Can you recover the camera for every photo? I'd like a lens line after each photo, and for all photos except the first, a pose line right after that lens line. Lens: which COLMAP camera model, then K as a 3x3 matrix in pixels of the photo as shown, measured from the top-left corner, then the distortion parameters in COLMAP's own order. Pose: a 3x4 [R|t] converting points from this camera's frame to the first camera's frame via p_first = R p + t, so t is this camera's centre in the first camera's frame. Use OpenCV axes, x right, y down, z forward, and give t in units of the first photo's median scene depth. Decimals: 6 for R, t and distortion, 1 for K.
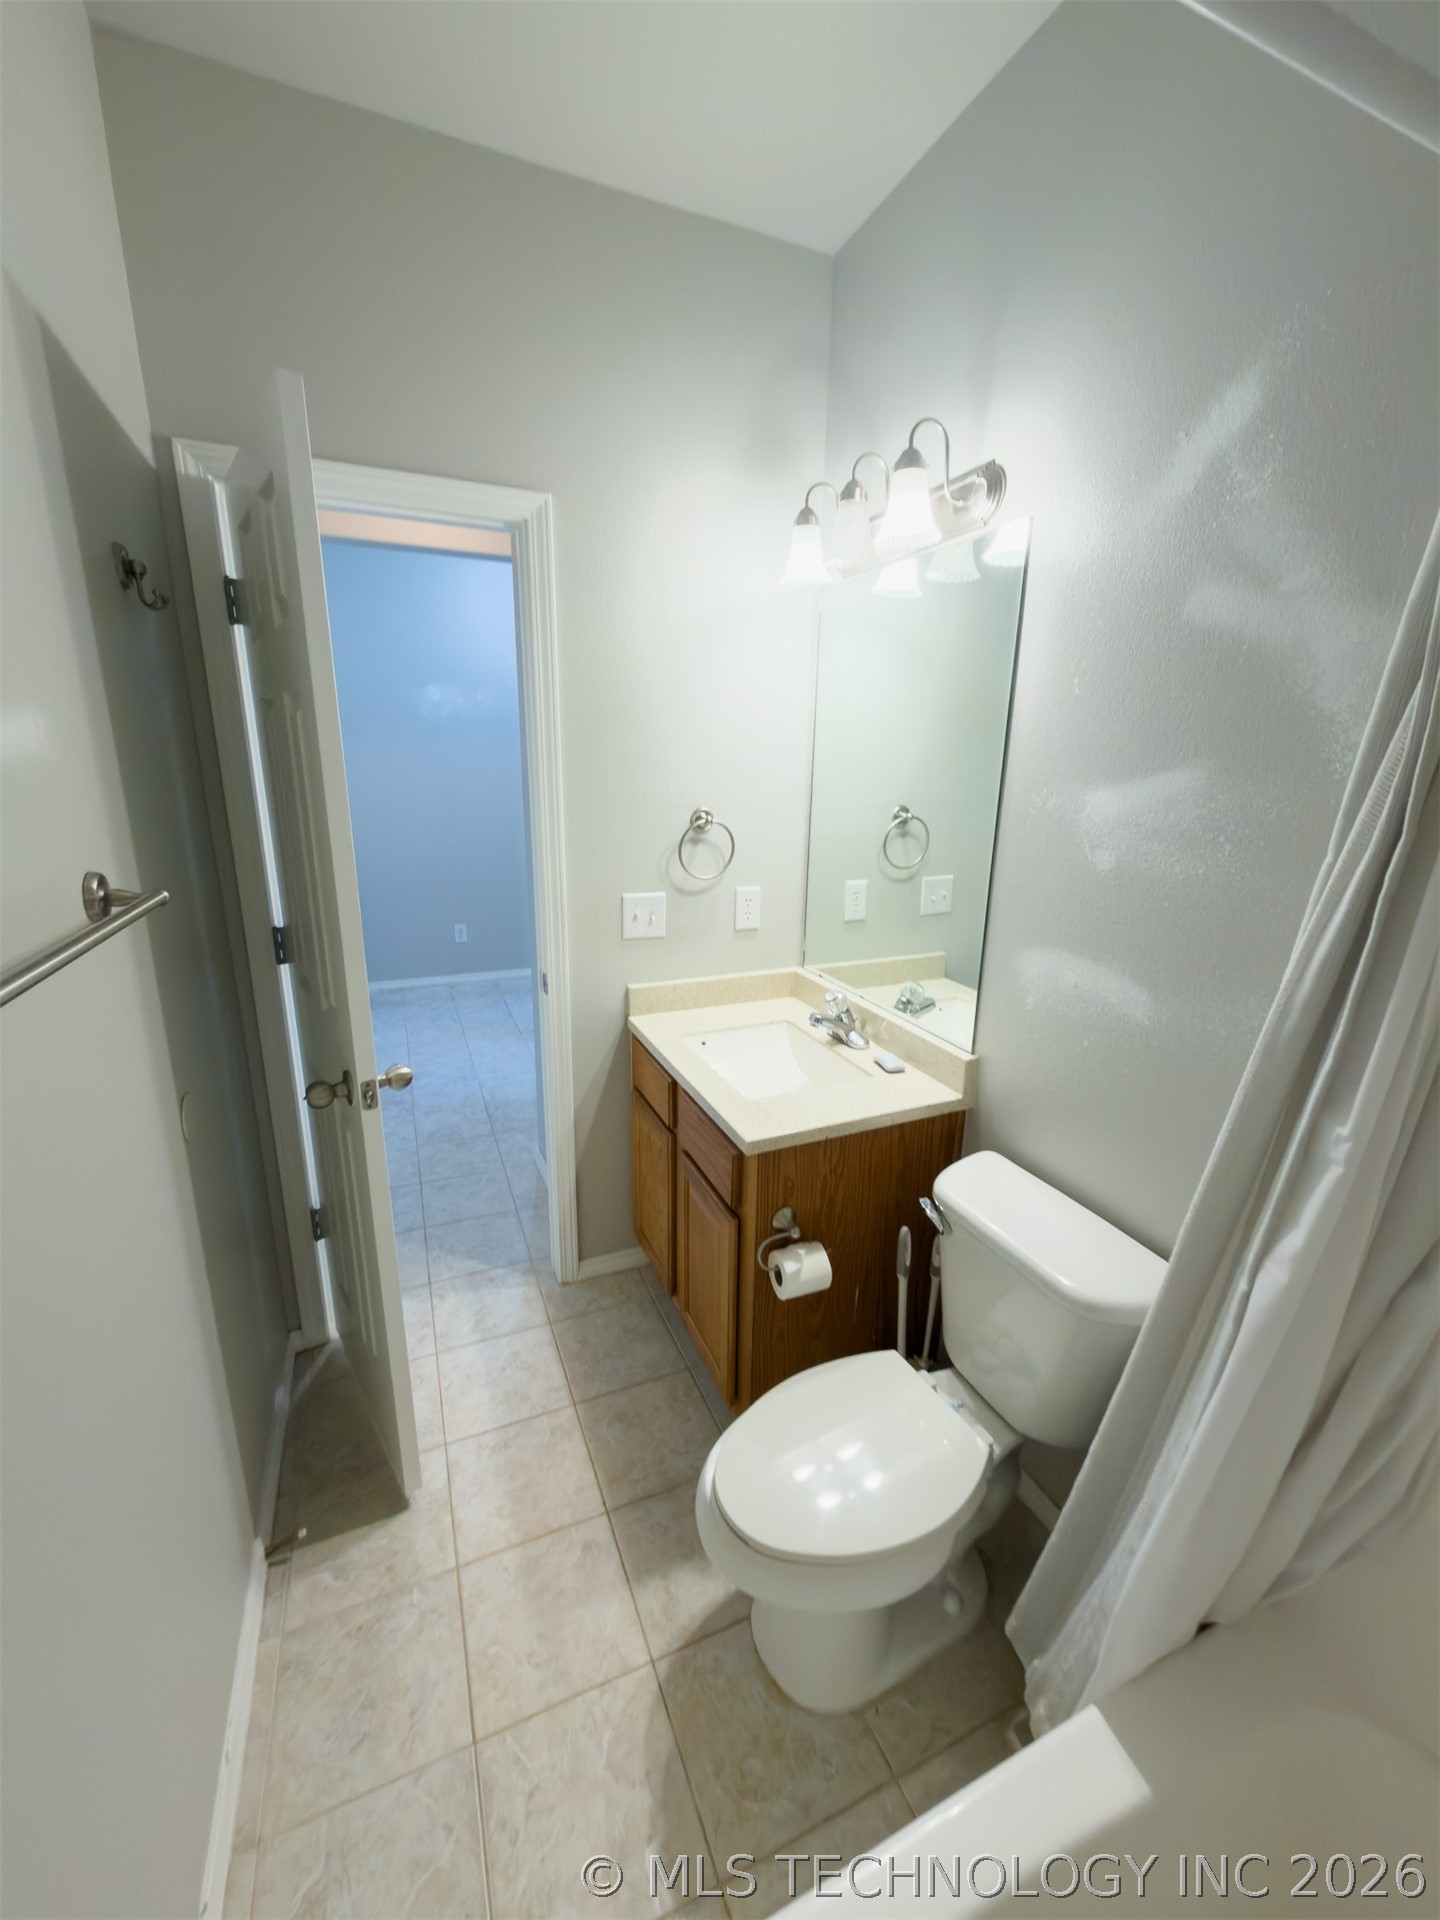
lens RADIAL K [[771.8, 0, 721.2], [0, 771.8, 958.7], [0, 0, 1]] dist [0.000890, 0.000352]
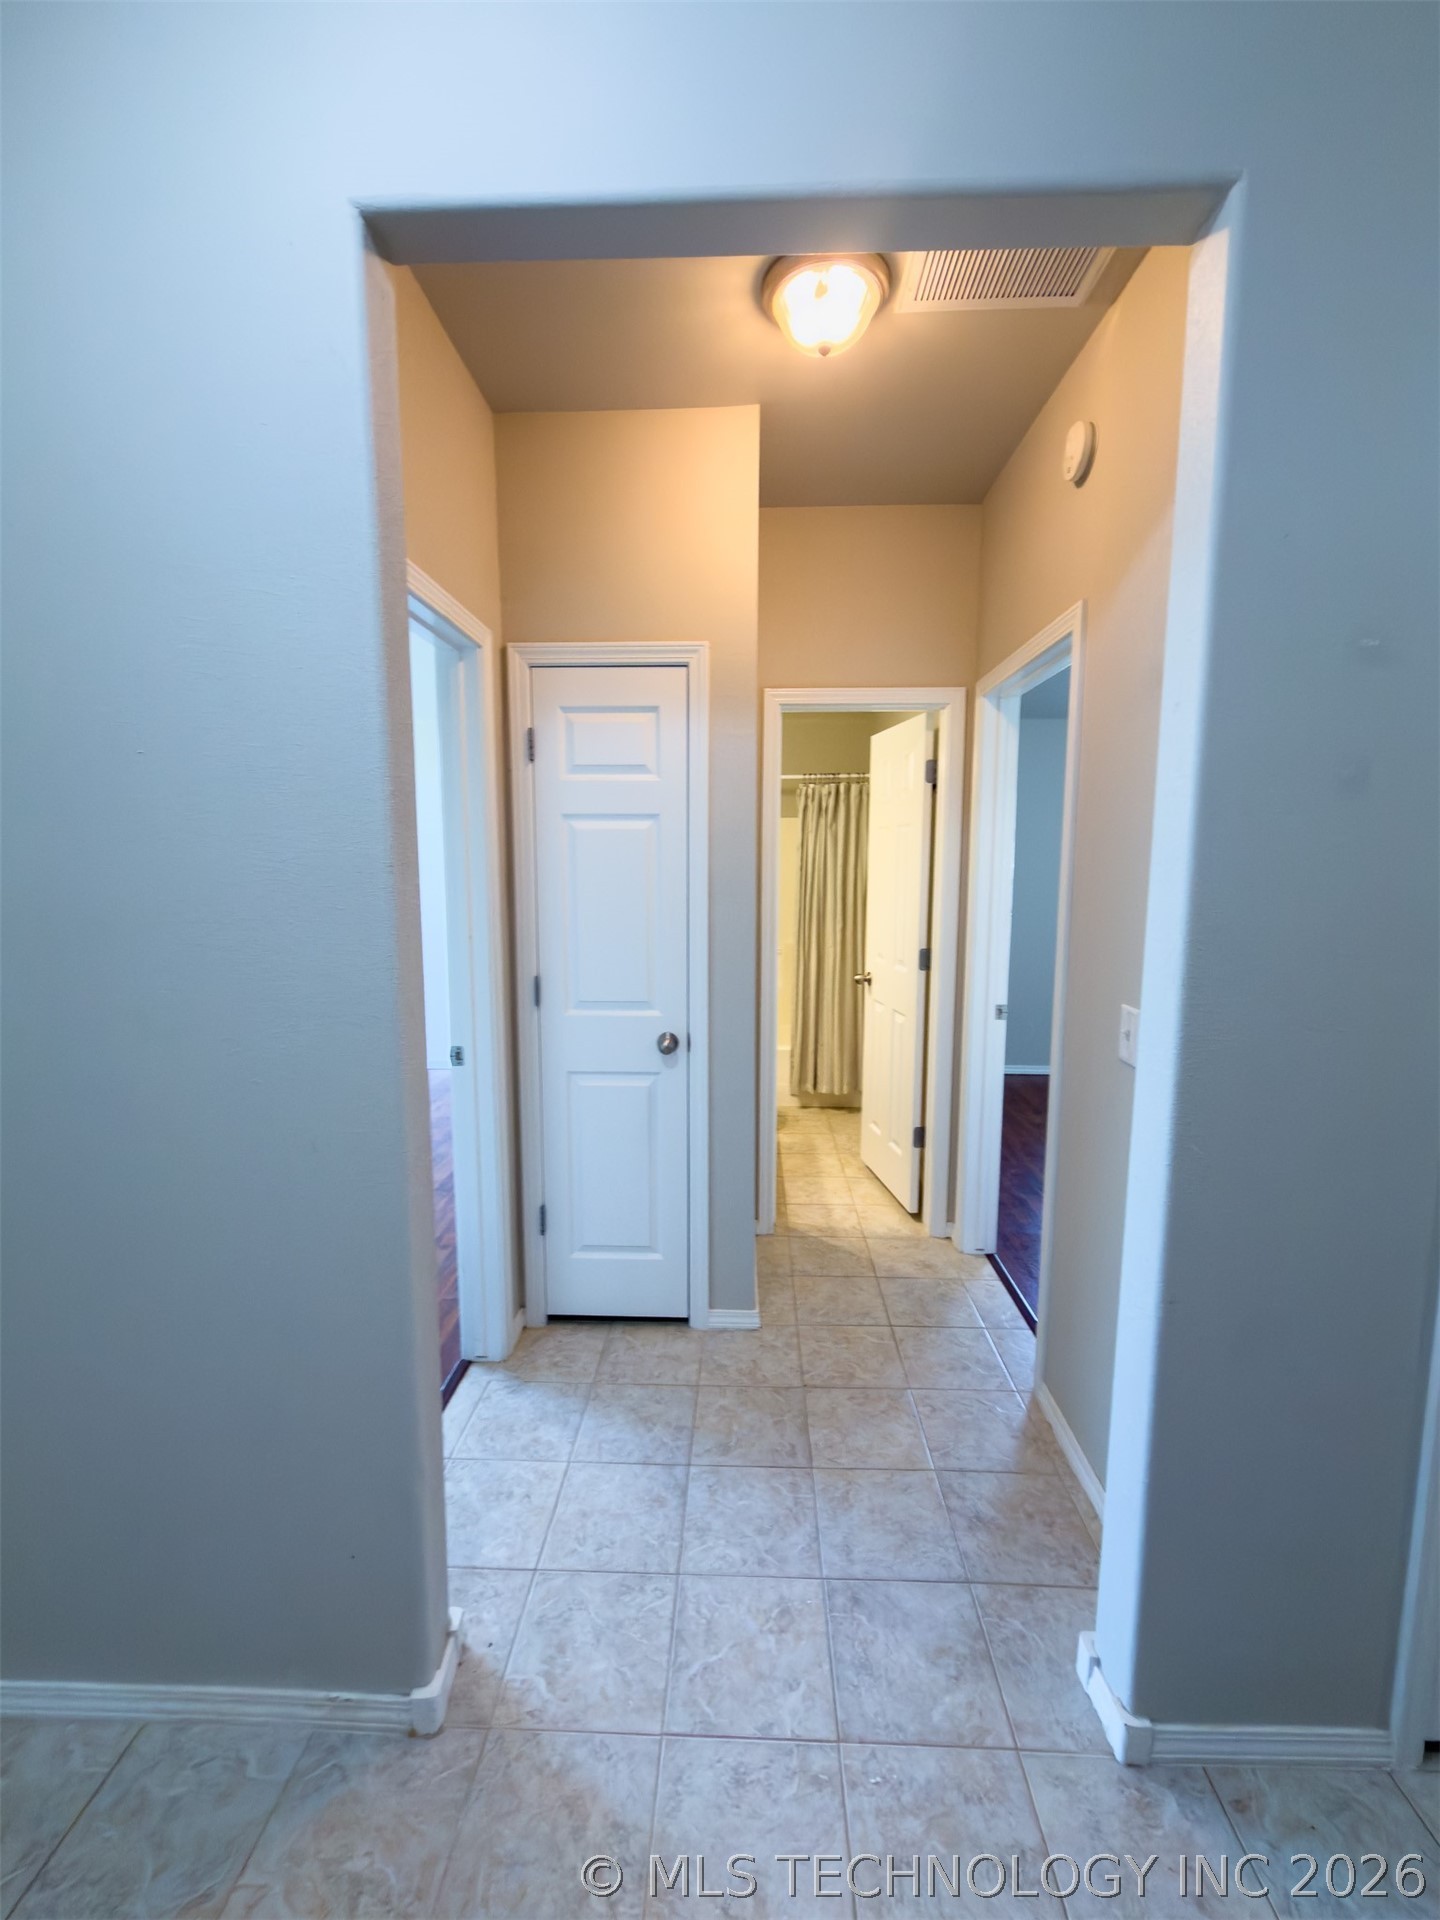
lens RADIAL K [[771.8, 0, 721.2], [0, 771.8, 958.7], [0, 0, 1]] dist [0.000890, 0.000352]
pose [[-0.902529, -0.064543, 0.425764, -0.666163], [0.094804, 0.934666, 0.342654, -0.490844], [-0.420063, 0.349619, -0.837445, 1.977002]]
